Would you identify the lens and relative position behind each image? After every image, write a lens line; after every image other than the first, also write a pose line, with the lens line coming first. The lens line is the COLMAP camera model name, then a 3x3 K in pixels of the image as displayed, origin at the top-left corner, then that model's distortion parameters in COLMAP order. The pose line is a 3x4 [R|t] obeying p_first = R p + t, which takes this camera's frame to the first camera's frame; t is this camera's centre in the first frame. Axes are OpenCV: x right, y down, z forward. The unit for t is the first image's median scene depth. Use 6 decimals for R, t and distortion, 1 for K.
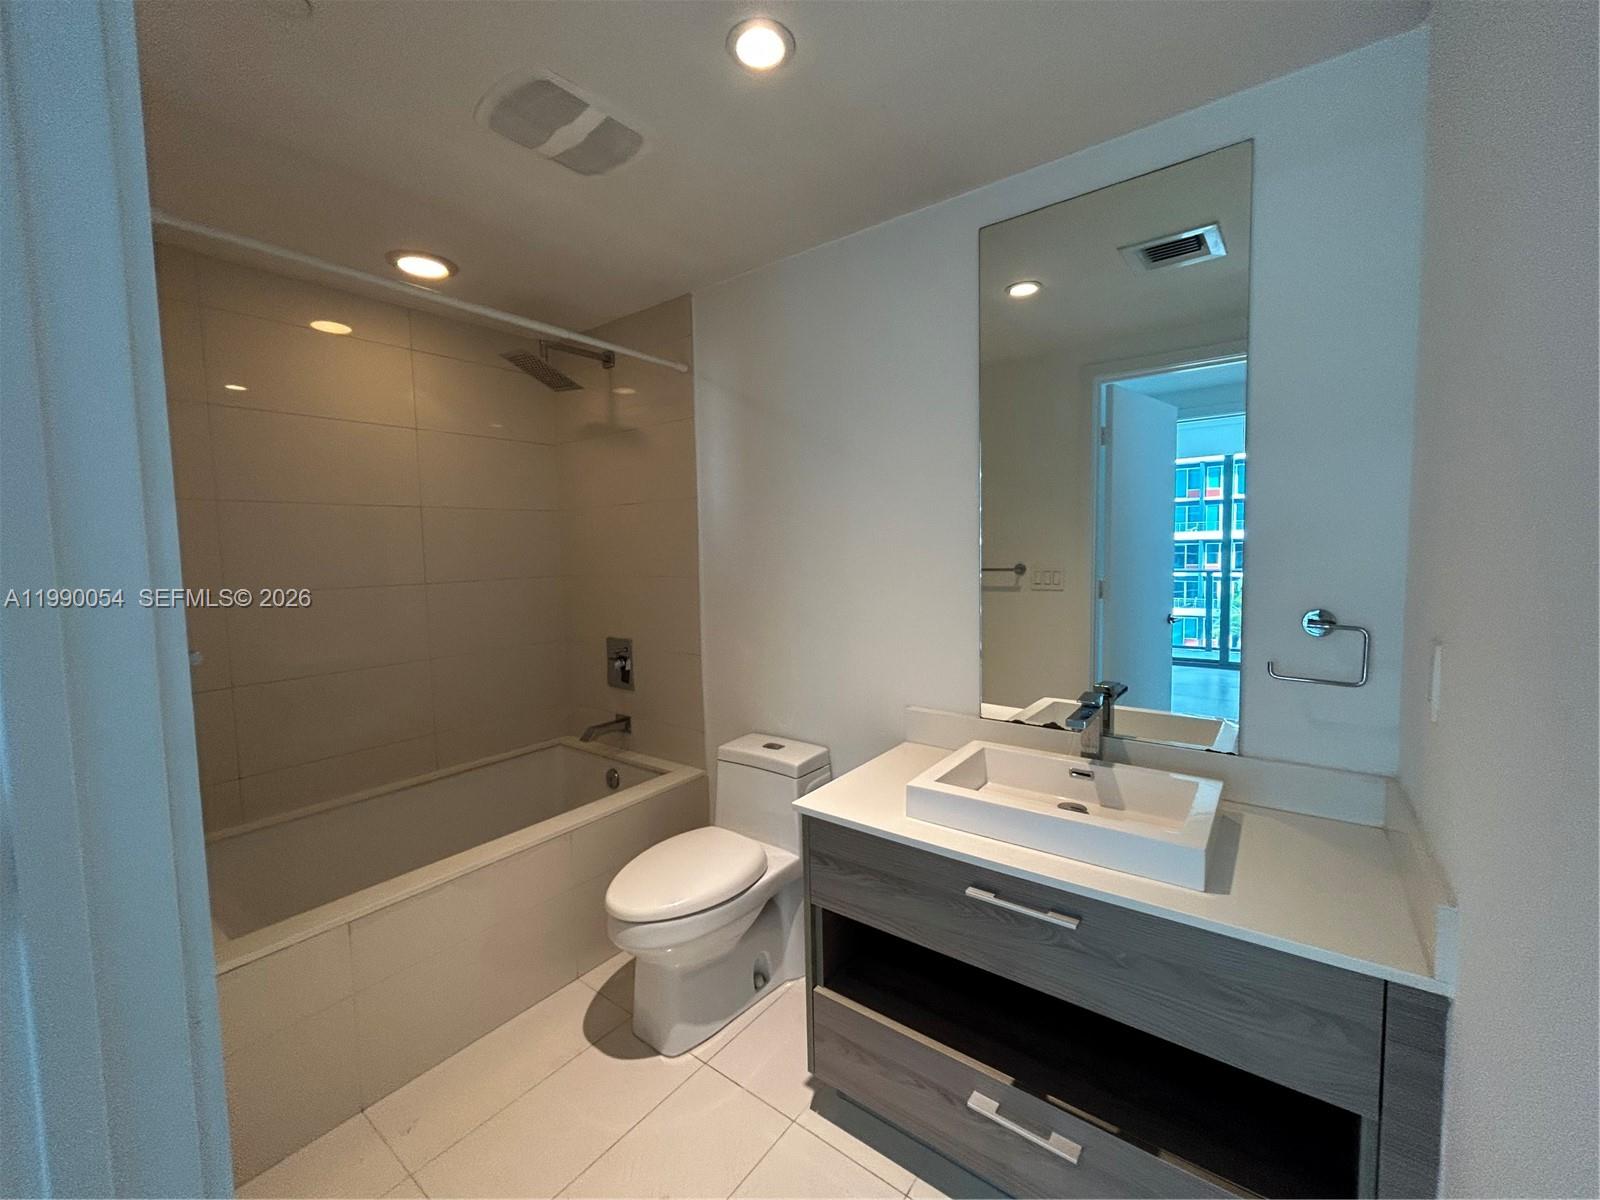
lens RADIAL K [[645.7, 0, 796.1], [0, 645.7, 608.9], [0, 0, 1]] dist [0.000171, -0.000256]
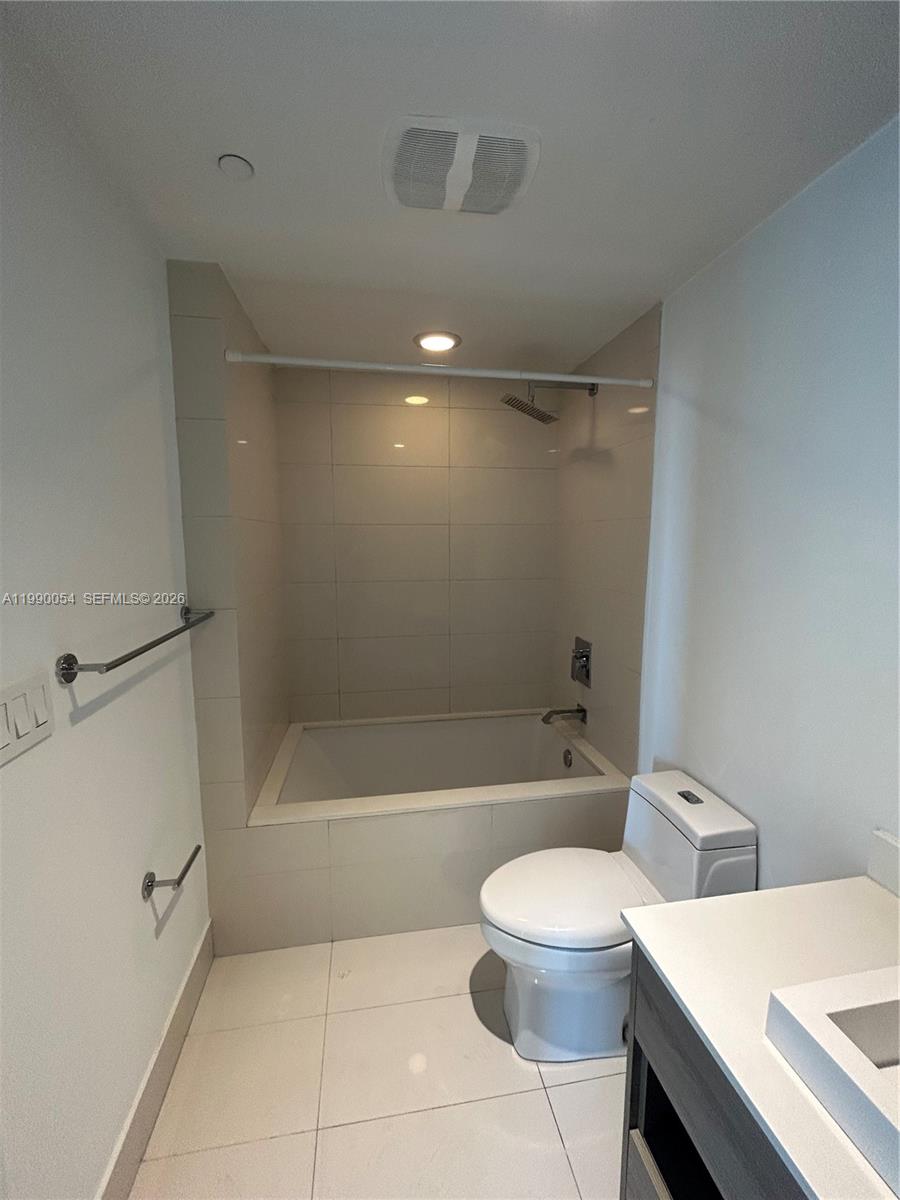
lens RADIAL K [[484.3, 0, 449.1], [0, 484.3, 602.9], [0, 0, 1]] dist [0.000171, -0.000256]
pose [[0.732899, 0.112236, -0.671016, 0.133158], [-0.078003, 0.993657, 0.081005, -0.080566], [0.675851, -0.007027, 0.737004, 0.257795]]
